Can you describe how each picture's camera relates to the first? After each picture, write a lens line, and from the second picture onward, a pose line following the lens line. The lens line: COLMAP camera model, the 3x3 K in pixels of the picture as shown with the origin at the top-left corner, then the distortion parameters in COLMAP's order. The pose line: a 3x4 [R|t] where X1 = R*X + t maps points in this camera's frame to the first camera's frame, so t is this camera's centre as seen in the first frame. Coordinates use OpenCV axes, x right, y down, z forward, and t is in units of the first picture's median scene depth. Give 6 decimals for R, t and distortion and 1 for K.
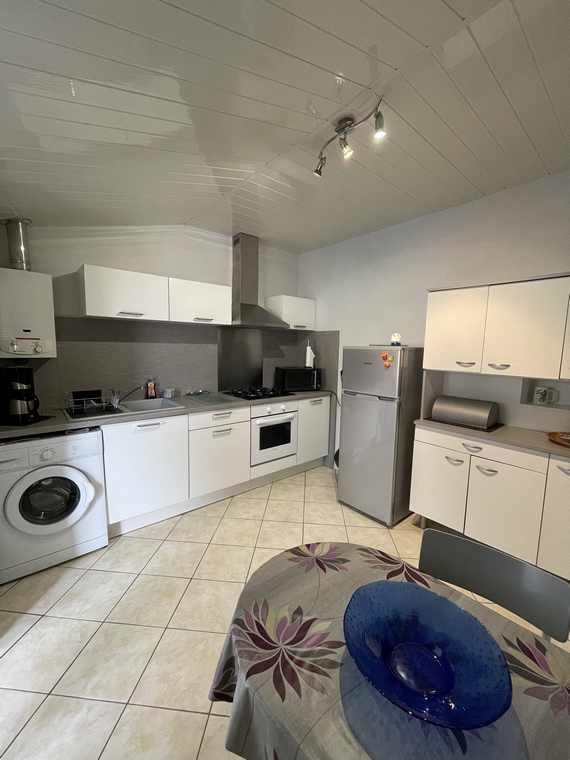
lens RADIAL K [[306.9, 0, 285.7], [0, 306.9, 380.8], [0, 0, 1]] dist [0.000537, 0.000005]
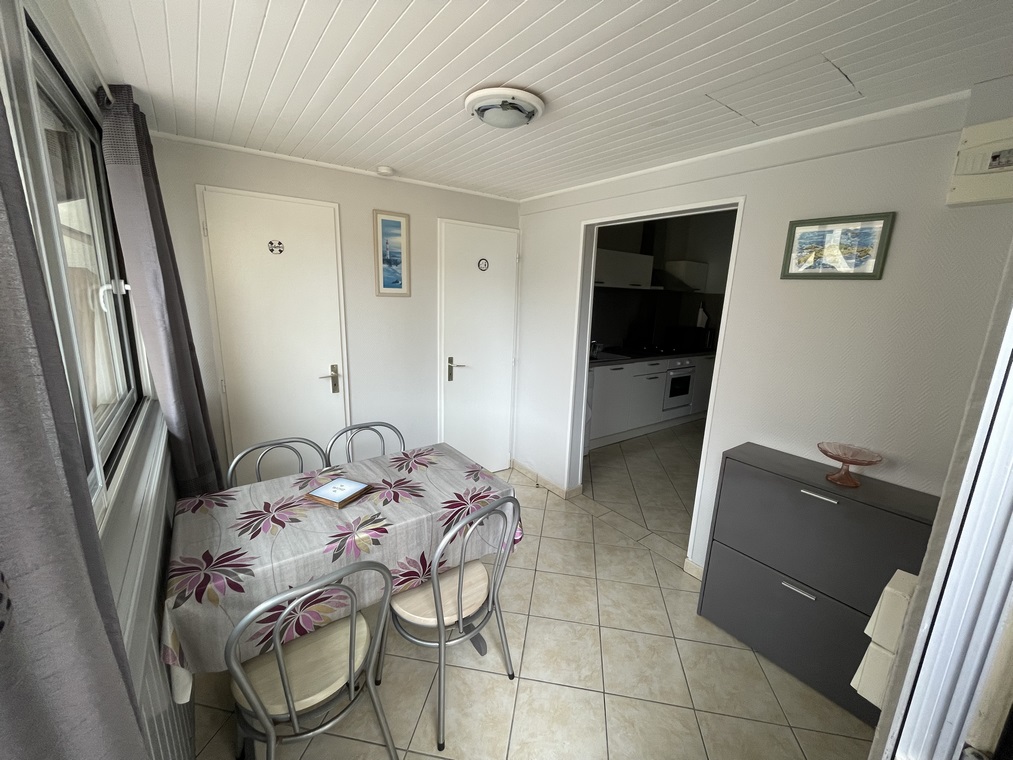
lens RADIAL K [[409.0, 0, 505.2], [0, 409.0, 380.1], [0, 0, 1]] dist [0.000537, 0.000005]
pose [[0.997086, 0.030604, -0.069872, -0.578249], [-0.024250, 0.995643, 0.090040, 0.029792], [0.072323, -0.088083, 0.993484, -0.575507]]
